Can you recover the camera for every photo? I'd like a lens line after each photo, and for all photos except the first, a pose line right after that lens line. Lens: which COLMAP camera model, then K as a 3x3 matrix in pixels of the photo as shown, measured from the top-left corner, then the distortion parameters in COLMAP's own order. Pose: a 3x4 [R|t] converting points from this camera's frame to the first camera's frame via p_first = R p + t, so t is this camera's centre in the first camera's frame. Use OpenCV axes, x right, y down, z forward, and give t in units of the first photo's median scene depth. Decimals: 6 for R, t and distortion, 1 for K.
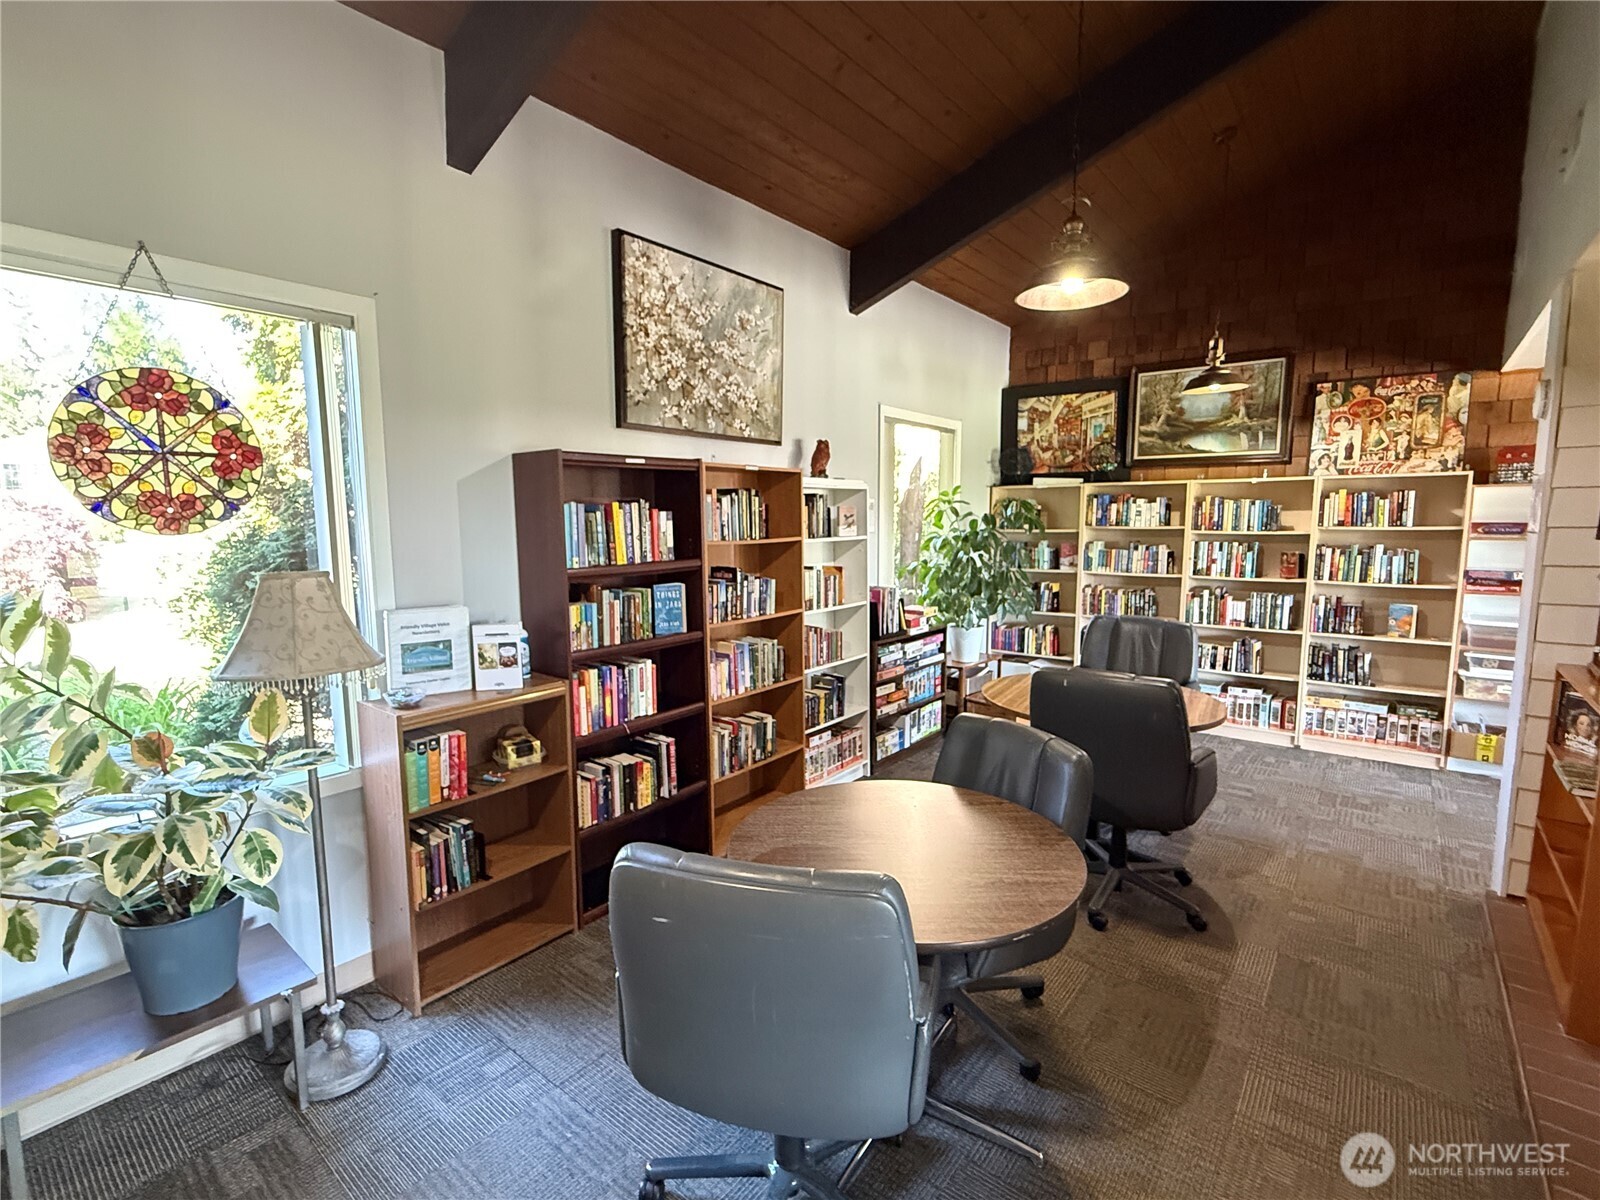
lens RADIAL K [[737.7, 0, 800.0], [0, 737.7, 599.9], [0, 0, 1]] dist [-0.001461, -0.000294]
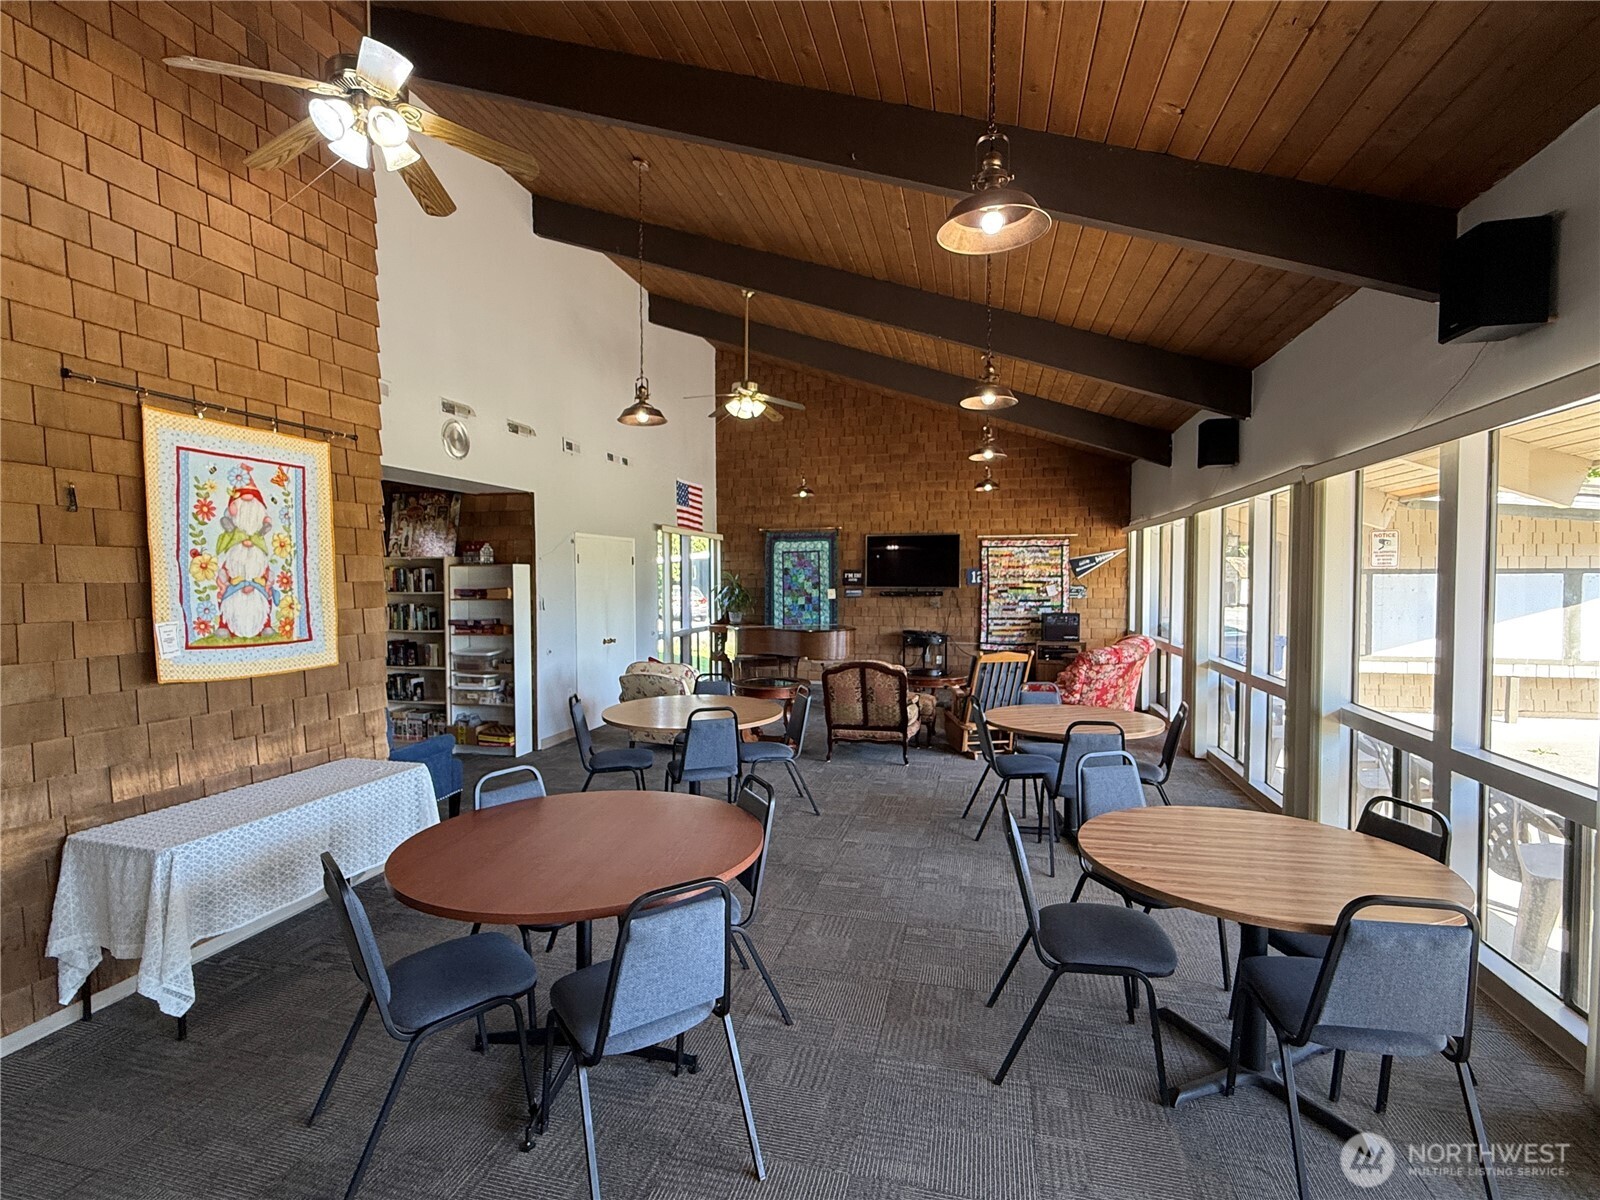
lens RADIAL K [[737.7, 0, 803.5], [0, 737.7, 603.3], [0, 0, 1]] dist [-0.001461, -0.000294]
pose [[0.901865, -0.013684, 0.431801, 0.849510], [0.046509, 0.996765, -0.065551, 0.056806], [-0.429507, 0.079201, 0.899584, -0.667611]]
